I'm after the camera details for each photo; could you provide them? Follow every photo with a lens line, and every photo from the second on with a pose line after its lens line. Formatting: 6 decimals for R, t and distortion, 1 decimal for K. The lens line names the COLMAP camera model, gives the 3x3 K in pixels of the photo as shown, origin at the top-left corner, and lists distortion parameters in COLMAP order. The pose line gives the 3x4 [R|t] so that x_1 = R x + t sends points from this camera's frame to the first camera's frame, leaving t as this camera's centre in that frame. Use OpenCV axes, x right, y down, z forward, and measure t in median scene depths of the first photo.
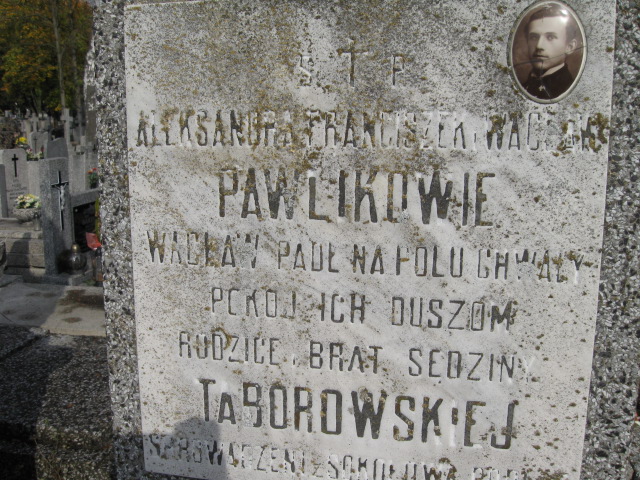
lens RADIAL K [[656.2, 0, 319.3], [0, 656.2, 243.9], [0, 0, 1]] dist [-0.118035, 0.000000]
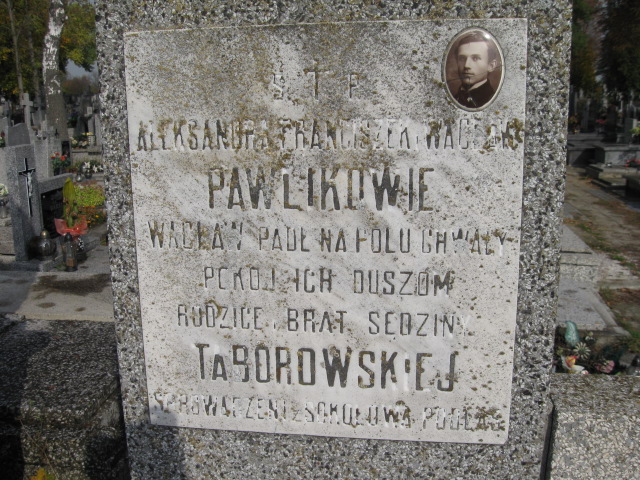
lens RADIAL K [[656.2, 0, 319.4], [0, 656.2, 239.0], [0, 0, 1]] dist [-0.118035, 0.000000]
pose [[0.998287, -0.027849, 0.051456, -0.014184], [0.026519, 0.999301, 0.026350, -0.011429], [-0.052153, -0.024940, 0.998328, -0.219248]]
